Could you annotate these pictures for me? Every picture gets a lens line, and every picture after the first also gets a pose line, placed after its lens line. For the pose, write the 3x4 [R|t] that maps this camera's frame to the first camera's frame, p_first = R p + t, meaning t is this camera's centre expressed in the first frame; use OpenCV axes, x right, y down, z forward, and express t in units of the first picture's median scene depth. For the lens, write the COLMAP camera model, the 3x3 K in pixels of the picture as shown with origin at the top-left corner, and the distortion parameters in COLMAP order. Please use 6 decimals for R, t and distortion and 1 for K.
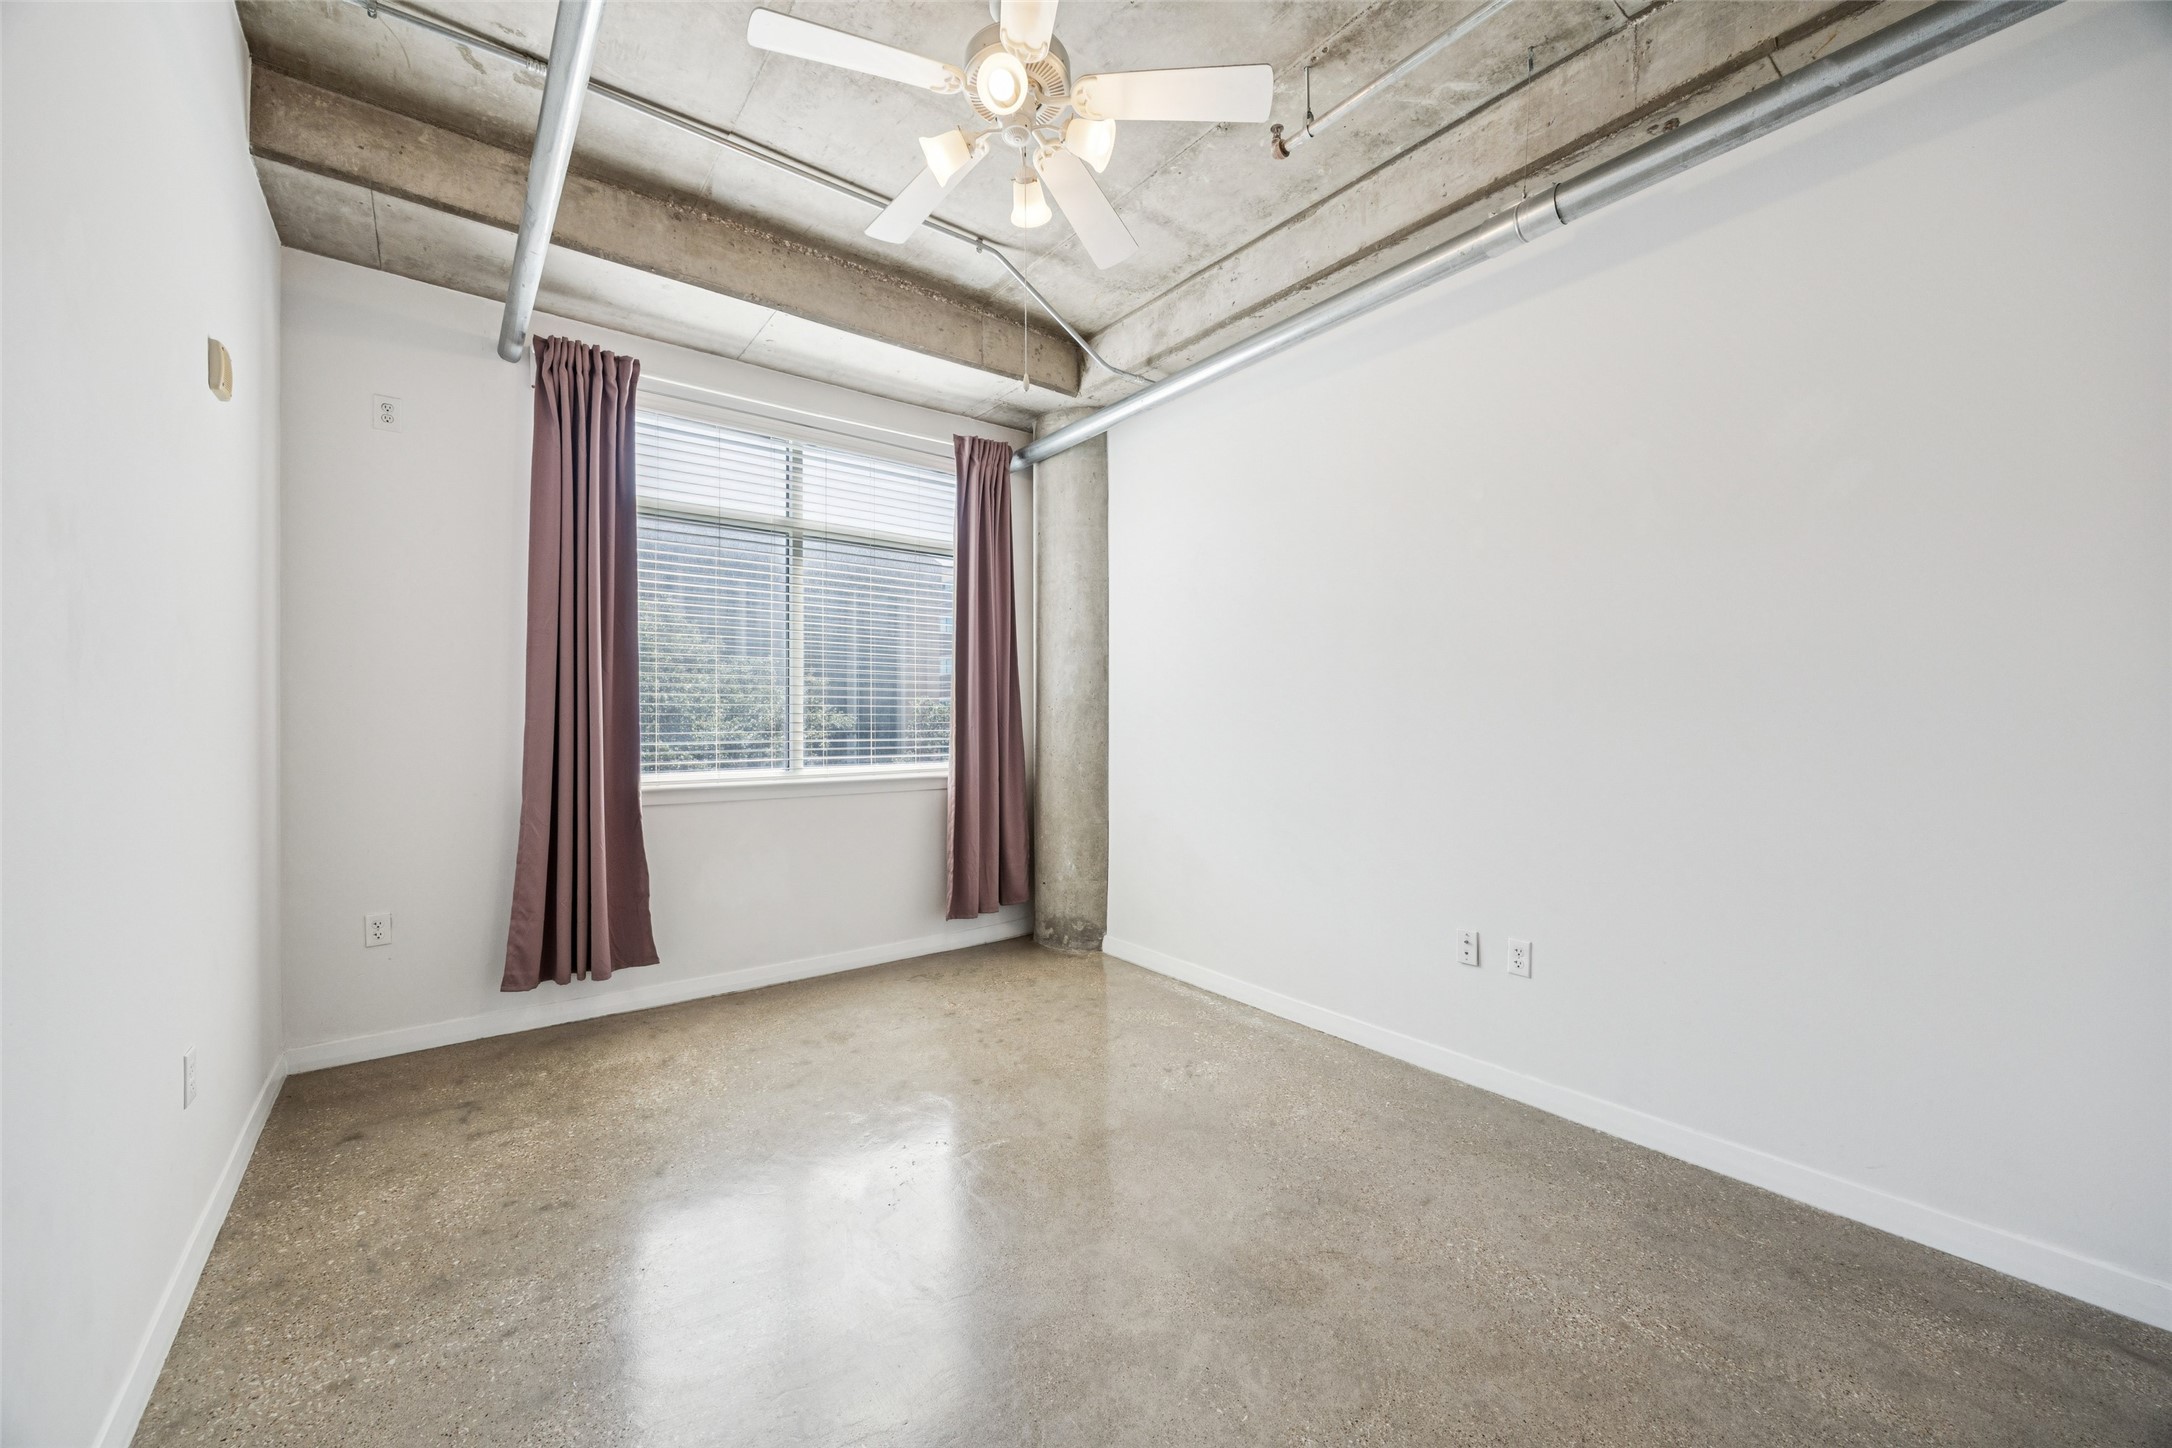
lens RADIAL K [[828.4, 0, 1097.9], [0, 828.4, 731.2], [0, 0, 1]] dist [-0.003215, -0.000418]
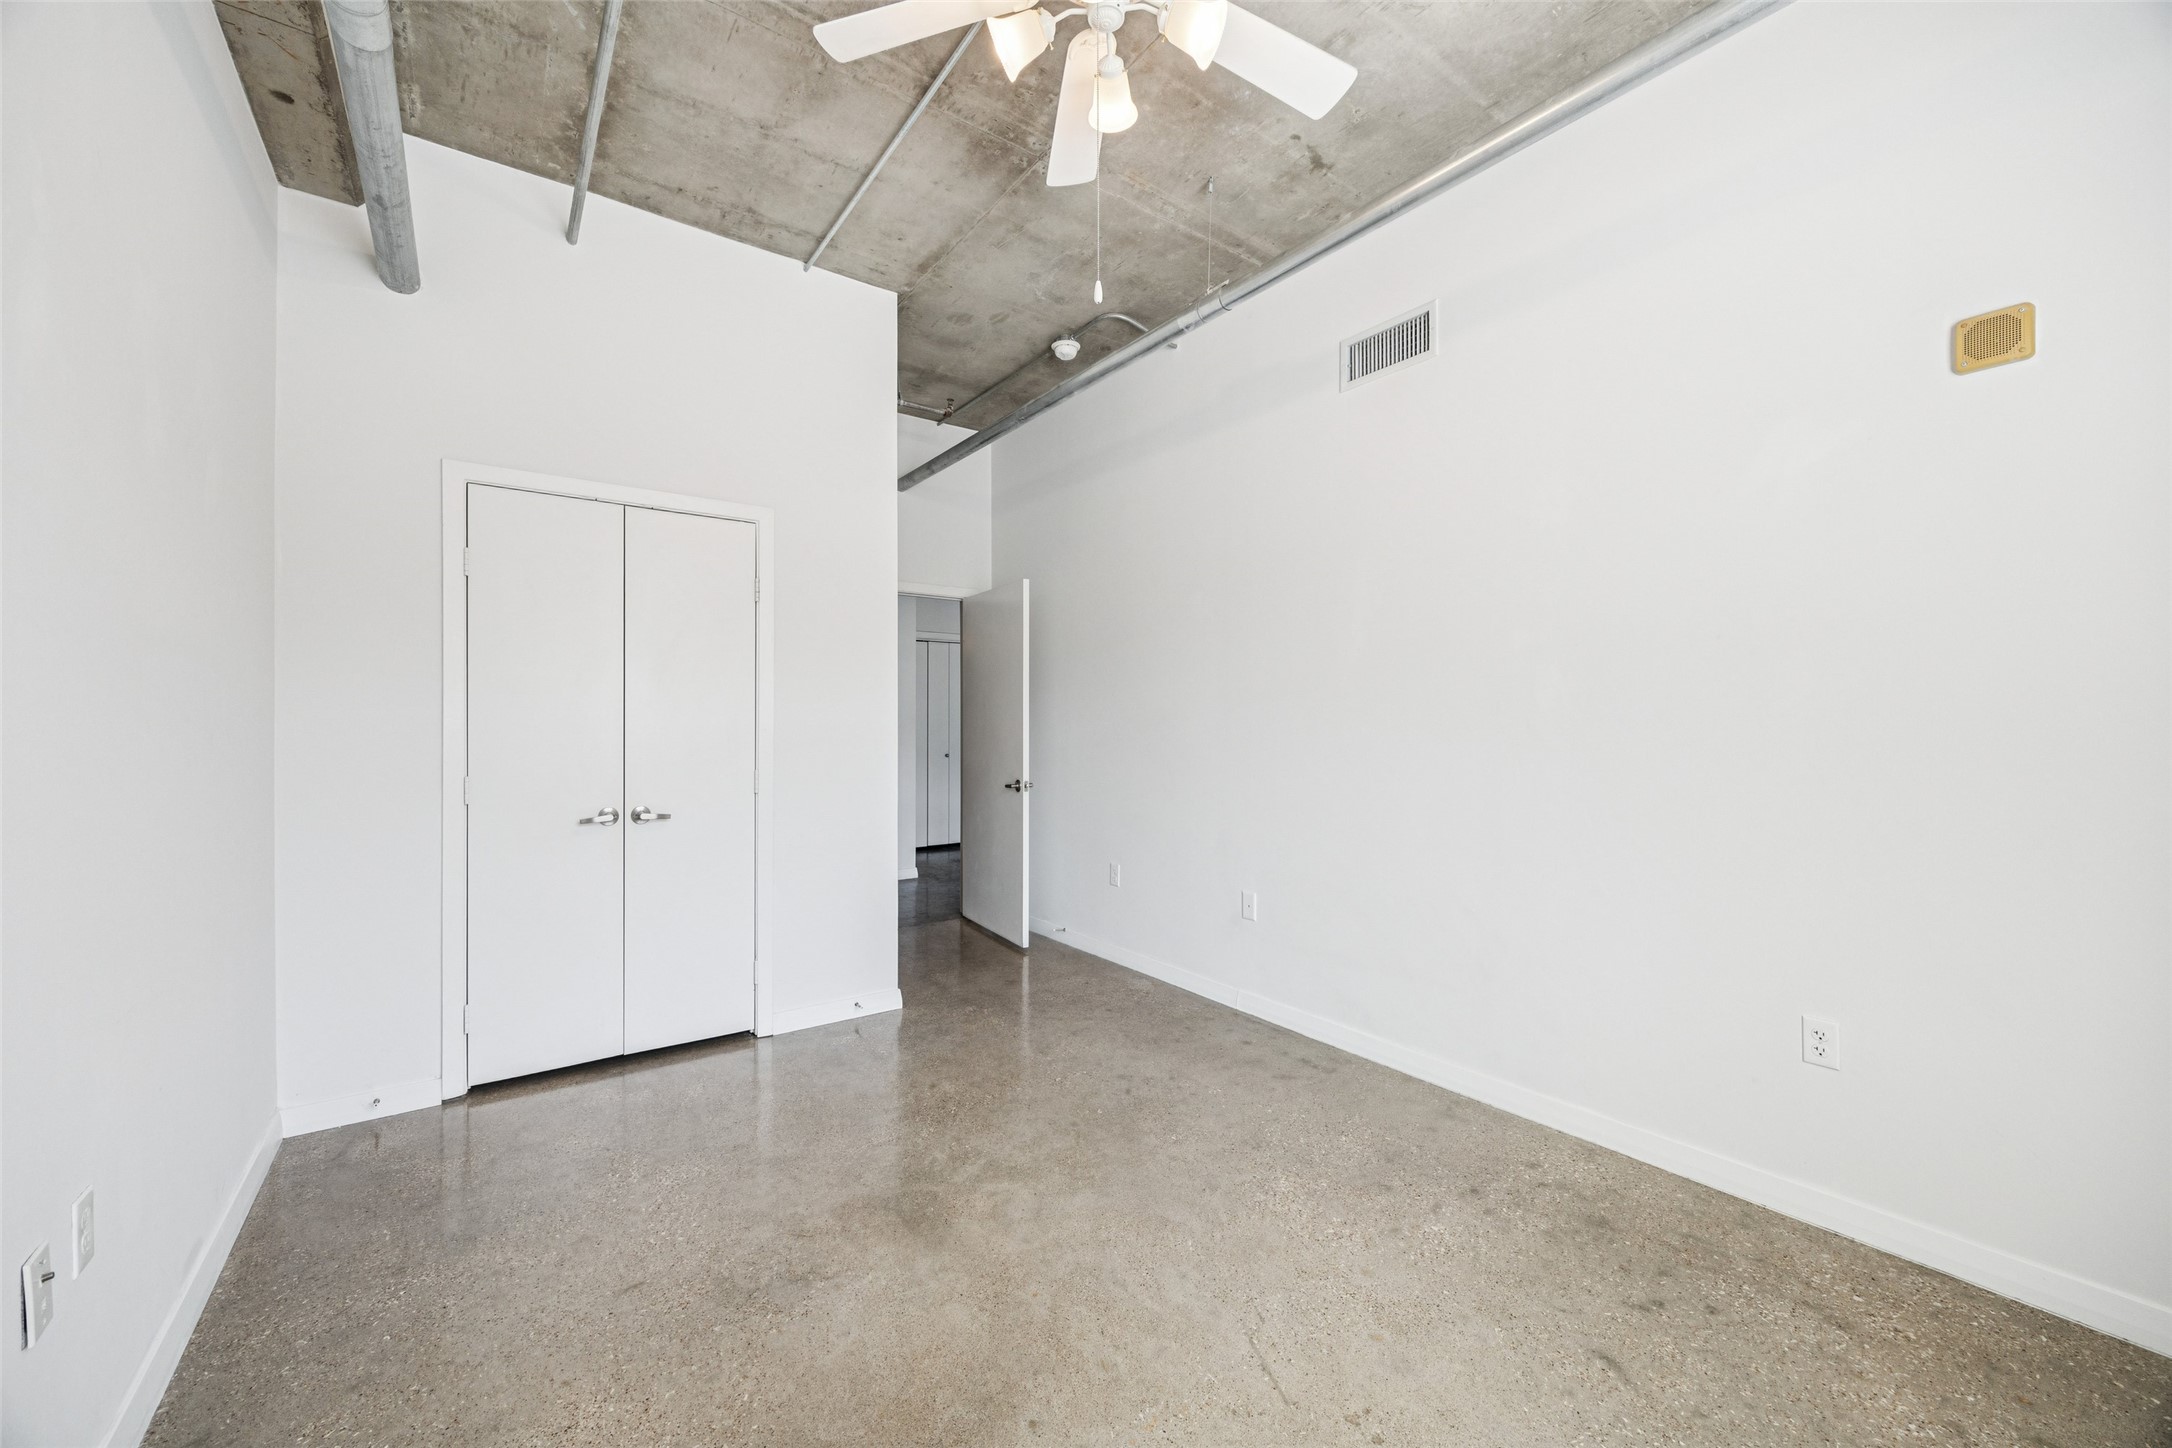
lens RADIAL K [[828.4, 0, 1086.0], [0, 828.4, 723.3], [0, 0, 1]] dist [-0.003215, -0.000418]
pose [[-0.999003, -0.001320, 0.044629, -0.129675], [-0.000934, 0.999962, 0.008673, -0.032333], [-0.044639, 0.008622, -0.998966, 2.093194]]
